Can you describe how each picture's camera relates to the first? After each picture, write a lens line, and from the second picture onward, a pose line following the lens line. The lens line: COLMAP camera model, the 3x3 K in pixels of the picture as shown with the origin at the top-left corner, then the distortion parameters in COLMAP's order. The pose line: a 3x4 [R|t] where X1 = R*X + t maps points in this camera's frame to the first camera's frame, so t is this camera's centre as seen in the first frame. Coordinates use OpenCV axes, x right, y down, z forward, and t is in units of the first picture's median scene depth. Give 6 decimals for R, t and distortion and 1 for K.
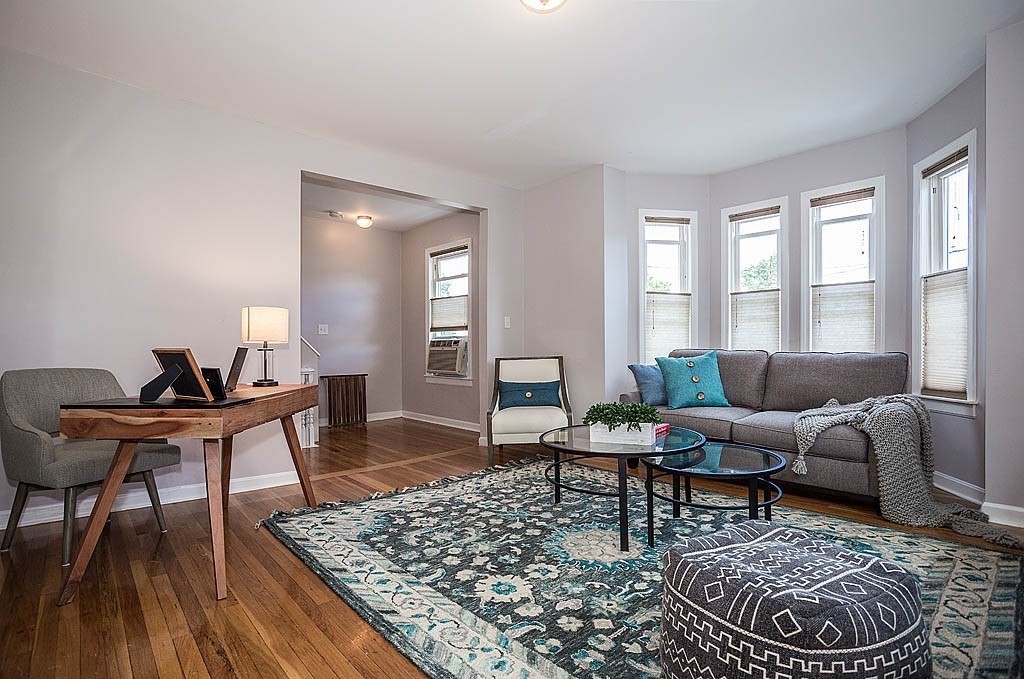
lens RADIAL K [[507.6, 0, 514.0], [0, 507.6, 347.1], [0, 0, 1]] dist [-0.079718, 0.033918]
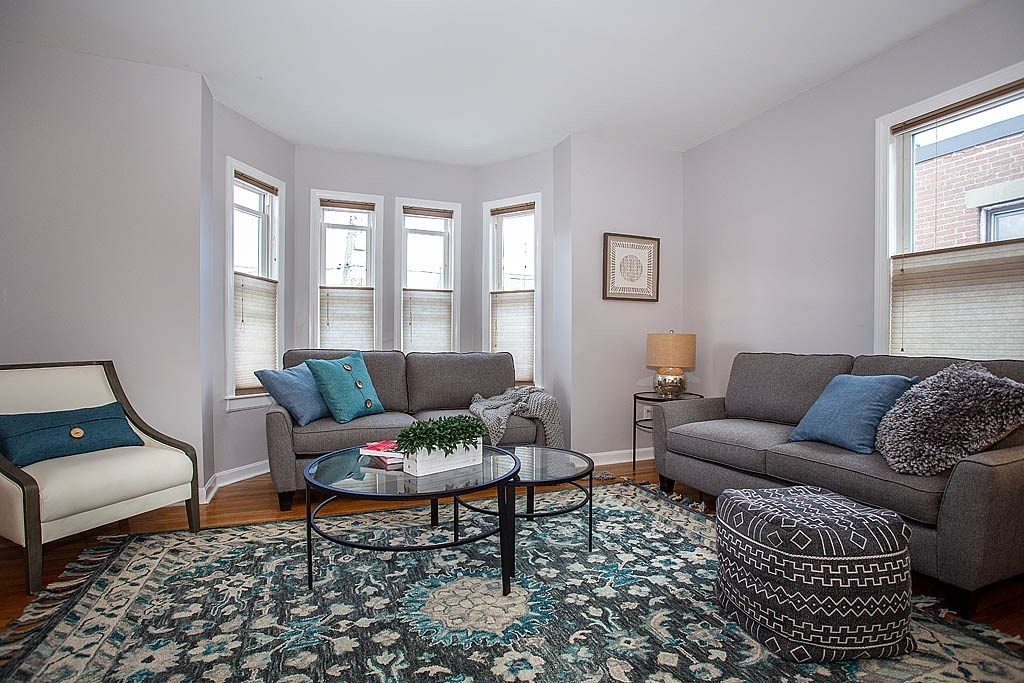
lens RADIAL K [[507.6, 0, 514.0], [0, 507.6, 349.1], [0, 0, 1]] dist [-0.079718, 0.033918]
pose [[0.342582, 0.001079, 0.939487, -0.481017], [-0.005455, 0.999985, 0.000841, 0.002241], [-0.939472, -0.005413, 0.342583, 0.620262]]
